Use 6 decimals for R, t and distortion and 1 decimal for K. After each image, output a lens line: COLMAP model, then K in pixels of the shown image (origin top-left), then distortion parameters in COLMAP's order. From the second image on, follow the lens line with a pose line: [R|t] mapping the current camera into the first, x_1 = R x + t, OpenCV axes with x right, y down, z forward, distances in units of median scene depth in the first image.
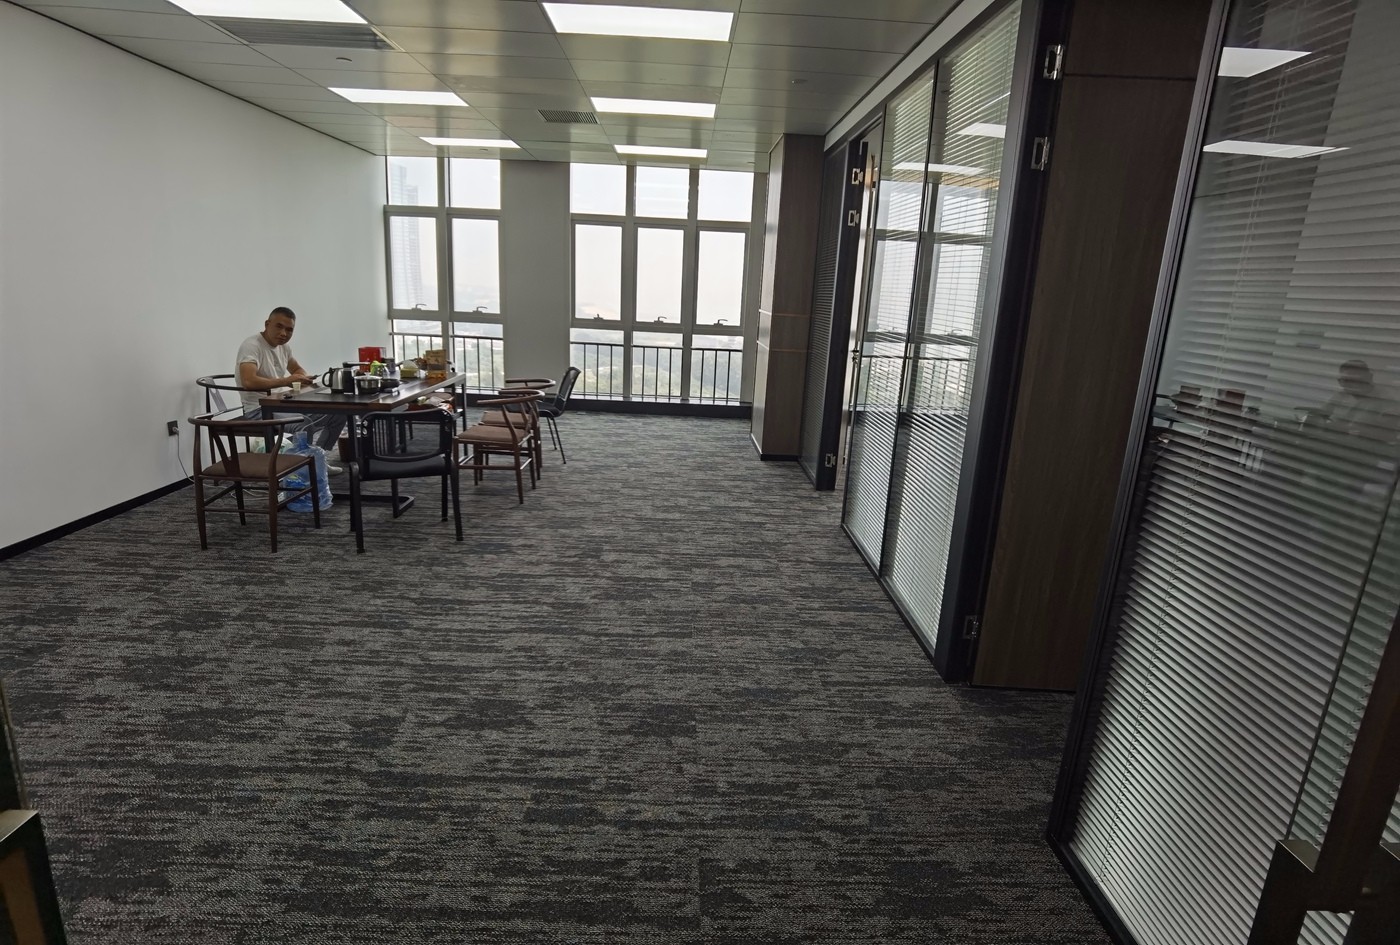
lens RADIAL K [[728.2, 0, 686.7], [0, 728.2, 467.1], [0, 0, 1]] dist [-0.034387, 0.013570]
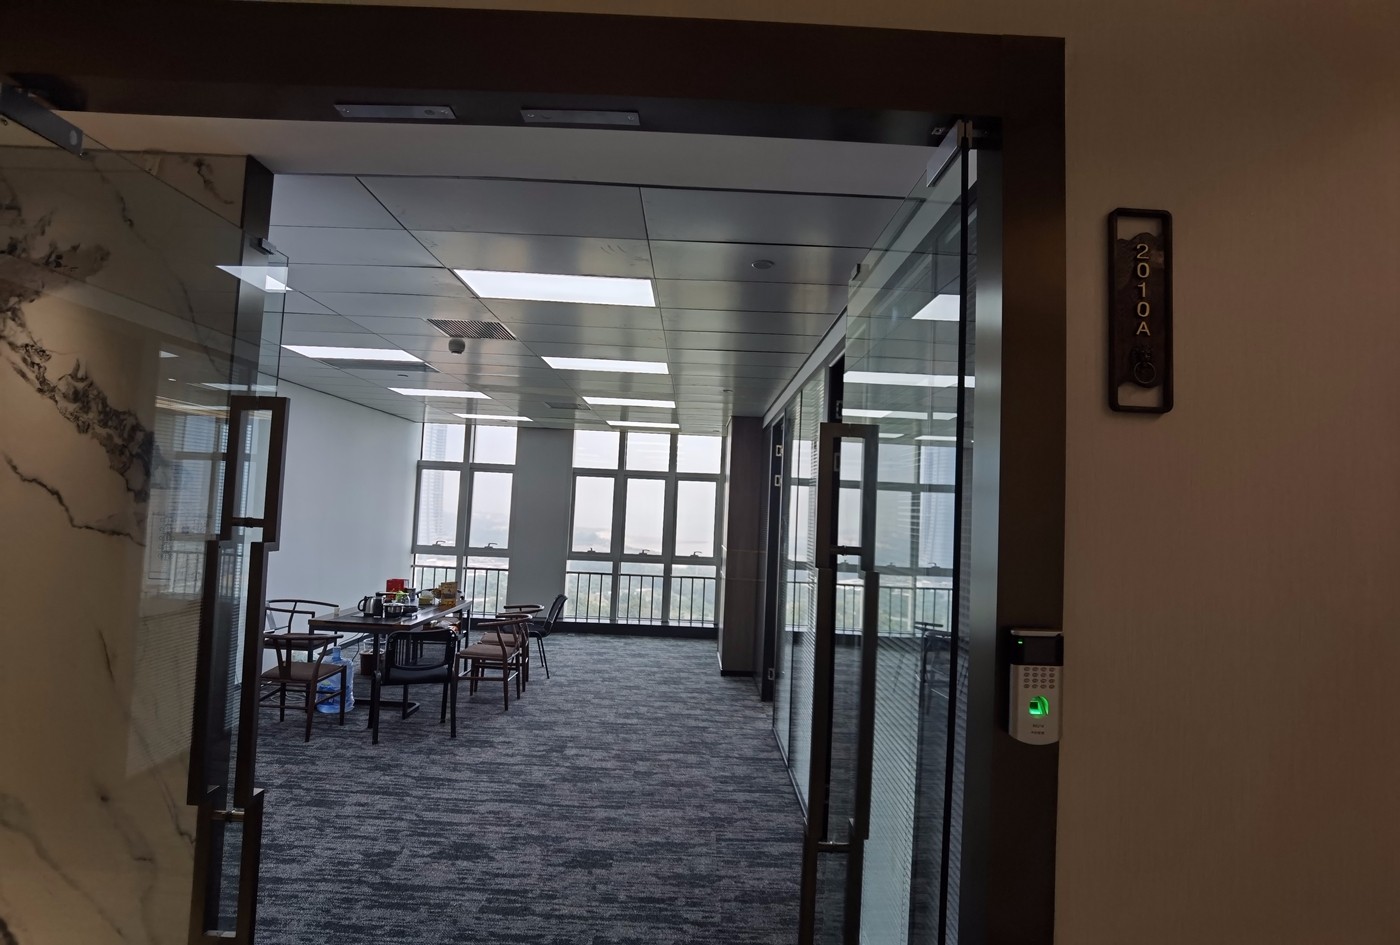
lens RADIAL K [[728.2, 0, 693.5], [0, 728.2, 467.6], [0, 0, 1]] dist [-0.034387, 0.013570]
pose [[0.999981, 0.000723, -0.006105, 0.131415], [-0.002546, 0.952587, -0.304256, 0.046845], [0.005596, 0.304266, 0.952571, -0.394124]]
